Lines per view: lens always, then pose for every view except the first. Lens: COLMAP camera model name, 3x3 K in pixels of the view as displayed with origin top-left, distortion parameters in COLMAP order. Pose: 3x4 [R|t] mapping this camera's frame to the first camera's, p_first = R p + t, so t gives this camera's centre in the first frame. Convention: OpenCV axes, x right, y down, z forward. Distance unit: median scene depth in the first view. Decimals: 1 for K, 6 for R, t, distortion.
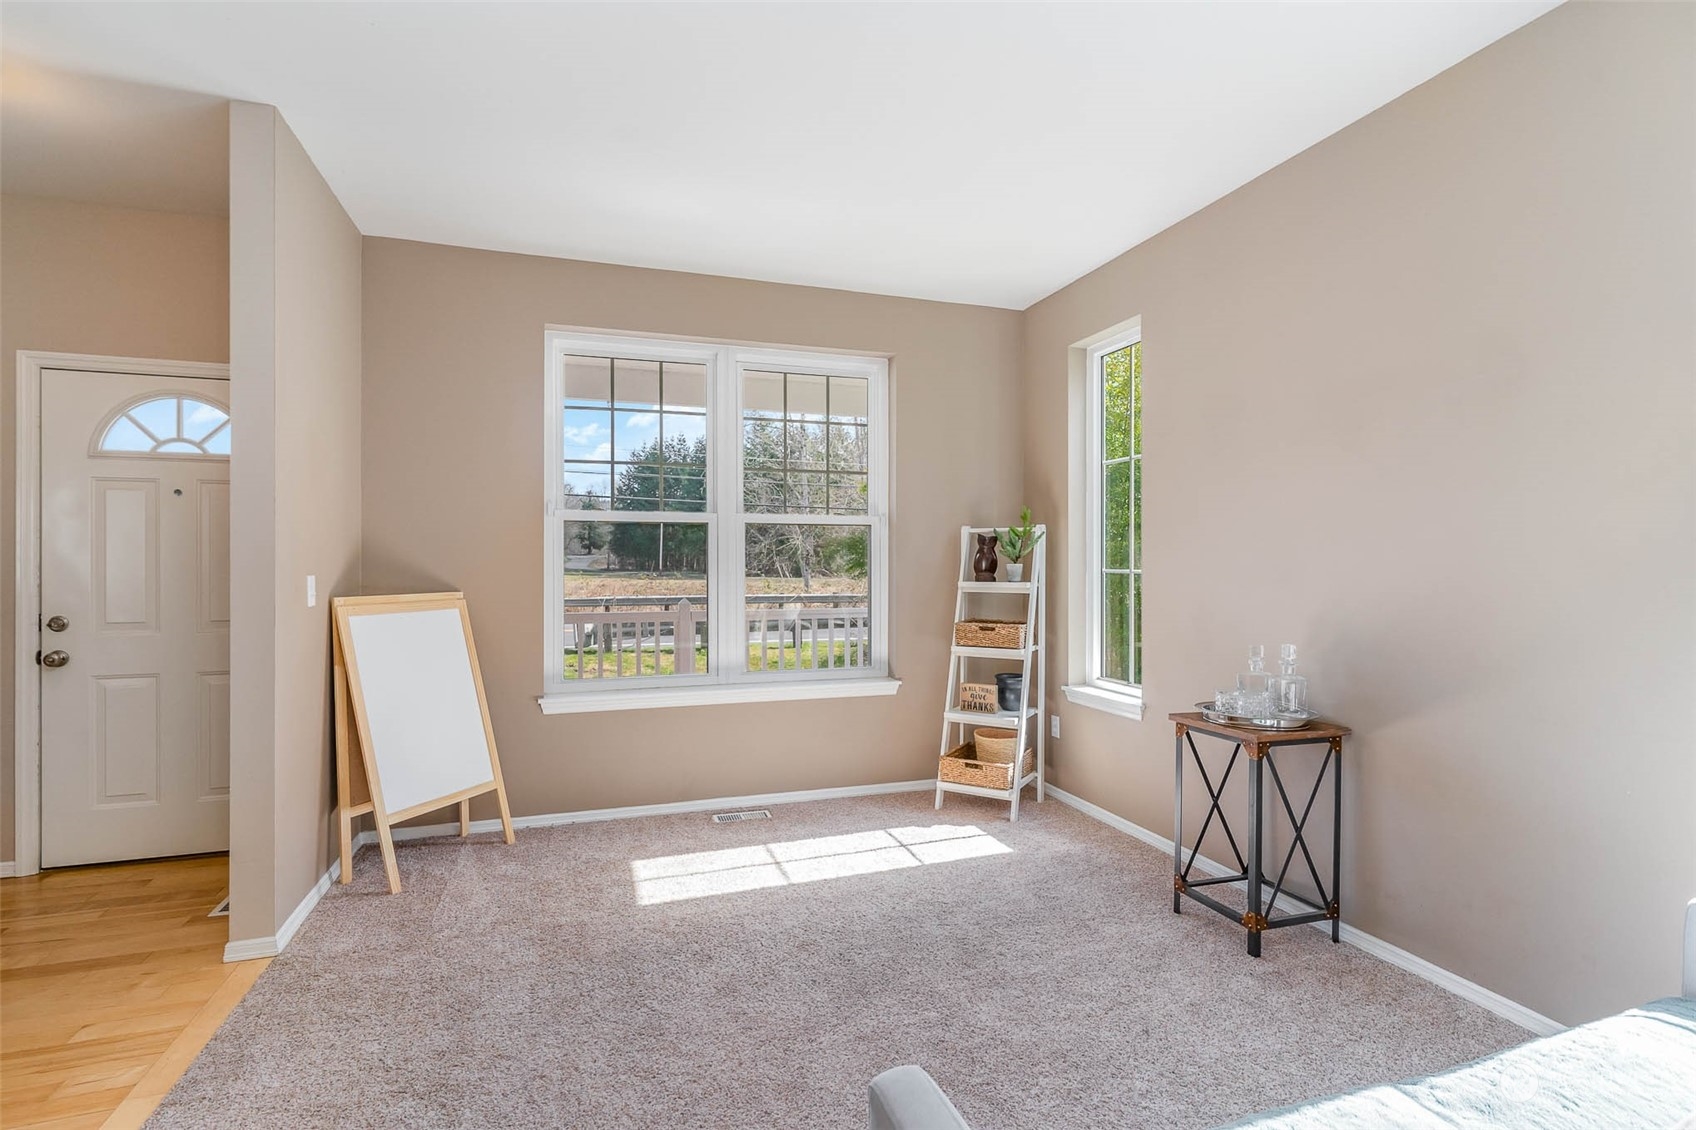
lens RADIAL K [[811.9, 0, 844.9], [0, 811.9, 563.1], [0, 0, 1]] dist [-0.002936, -0.000458]
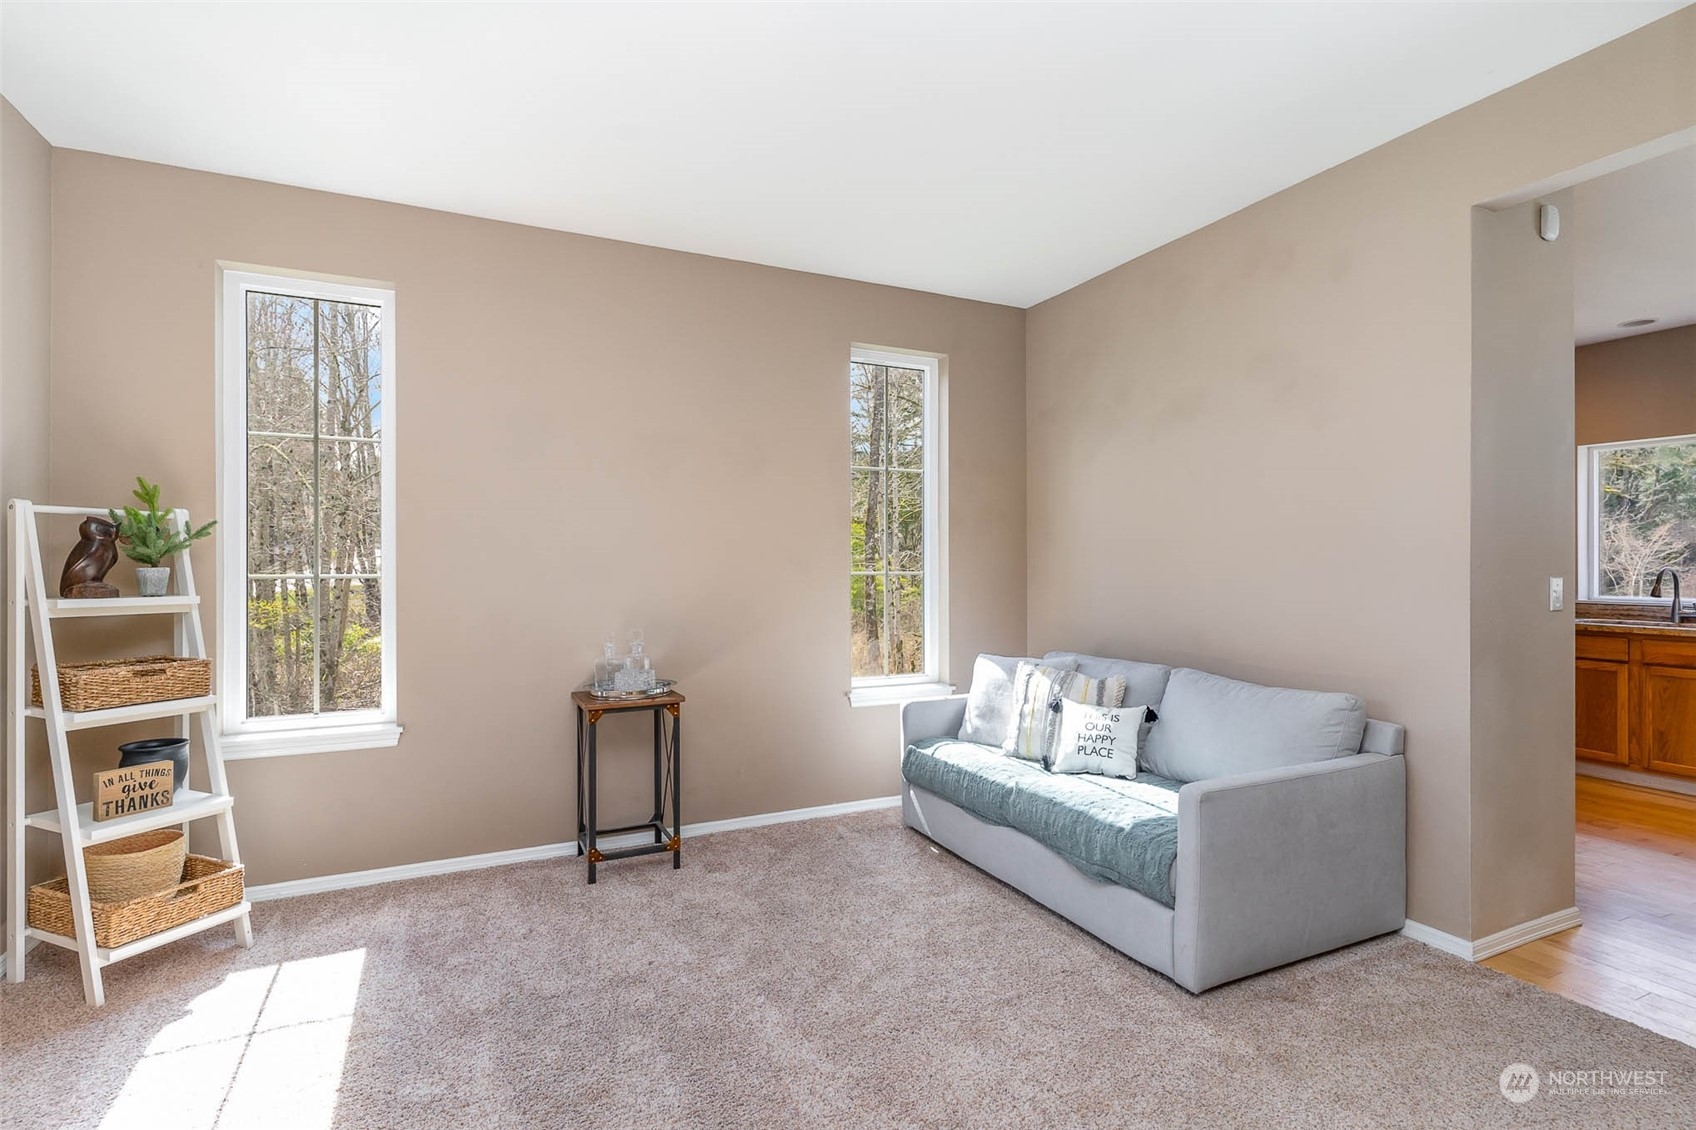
lens RADIAL K [[811.9, 0, 842.9], [0, 811.9, 559.4], [0, 0, 1]] dist [-0.002936, -0.000458]
pose [[-0.095310, -0.004303, 0.995438, -0.490395], [0.010239, 0.999934, 0.005302, -0.003072], [-0.995395, 0.010697, -0.095260, 0.535256]]
